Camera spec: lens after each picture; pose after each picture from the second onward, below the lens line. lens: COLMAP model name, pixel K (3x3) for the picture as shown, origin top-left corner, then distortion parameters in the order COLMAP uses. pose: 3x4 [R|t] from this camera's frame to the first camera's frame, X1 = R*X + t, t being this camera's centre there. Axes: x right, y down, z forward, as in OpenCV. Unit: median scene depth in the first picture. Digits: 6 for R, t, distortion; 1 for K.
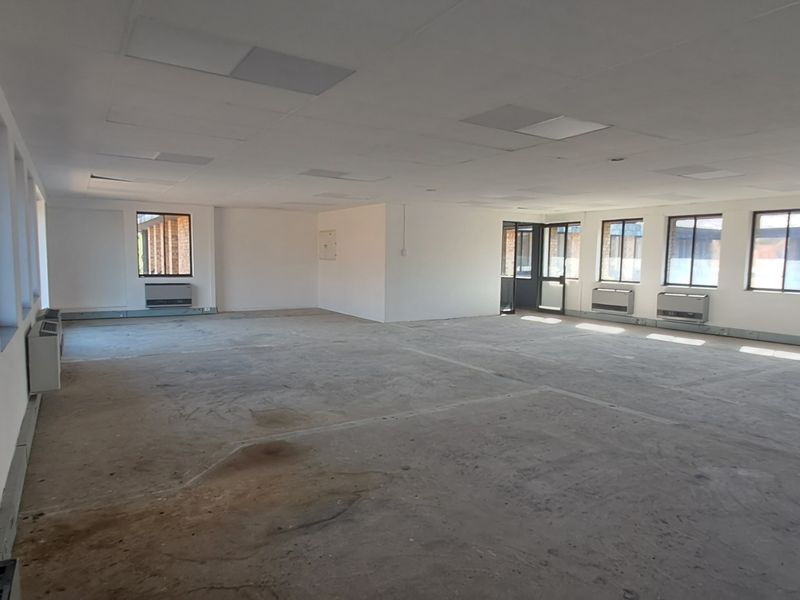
lens RADIAL K [[524.4, 0, 403.4], [0, 524.4, 305.6], [0, 0, 1]] dist [-0.004530, 0.014889]
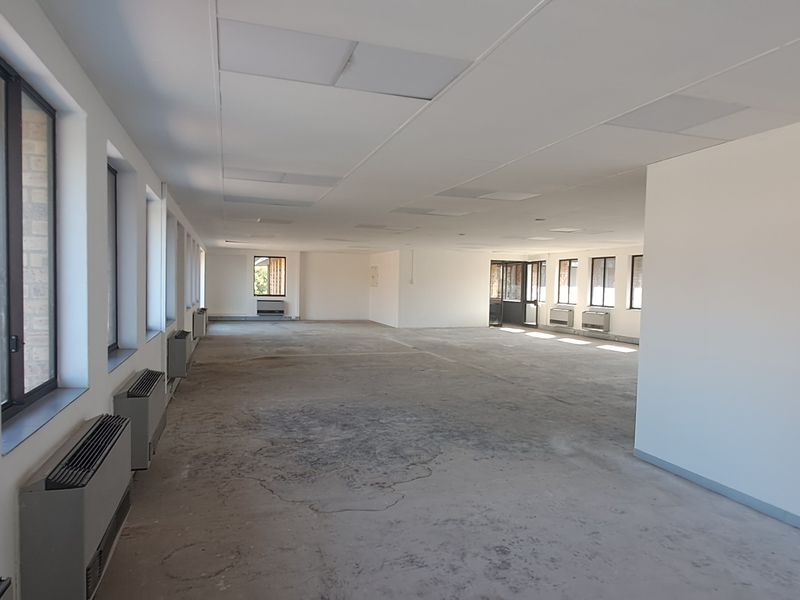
lens RADIAL K [[524.4, 0, 403.4], [0, 524.4, 305.6], [0, 0, 1]] dist [-0.004530, 0.014889]
pose [[0.971351, 0.016612, -0.237068, 0.404743], [-0.029648, 0.998231, -0.051528, 0.055094], [0.235793, 0.057081, 0.970125, -0.568654]]
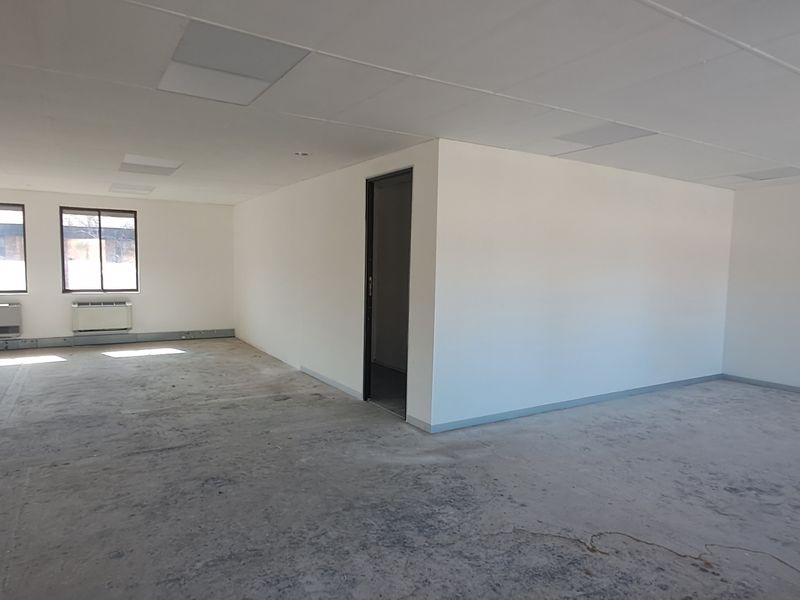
lens RADIAL K [[520.1, 0, 403.1], [0, 520.1, 307.0], [0, 0, 1]] dist [0.001130, 0.005194]
pose [[0.007464, -0.090416, 0.995876, 0.025942], [0.077455, 0.992964, 0.089571, 0.001841], [-0.996968, 0.076467, 0.014415, -0.016202]]
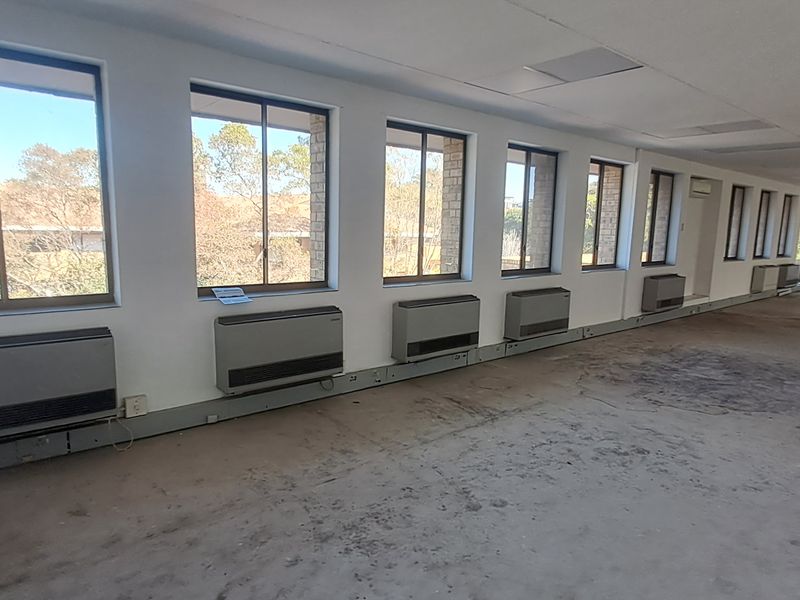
lens RADIAL K [[526.4, 0, 401.4], [0, 526.4, 307.0], [0, 0, 1]] dist [-0.018893, 0.035834]
pose [[0.135706, 0.143808, -0.980257, 0.717867], [-0.116395, 0.984872, 0.128371, 0.055732], [0.983888, 0.096676, 0.150391, -0.471502]]
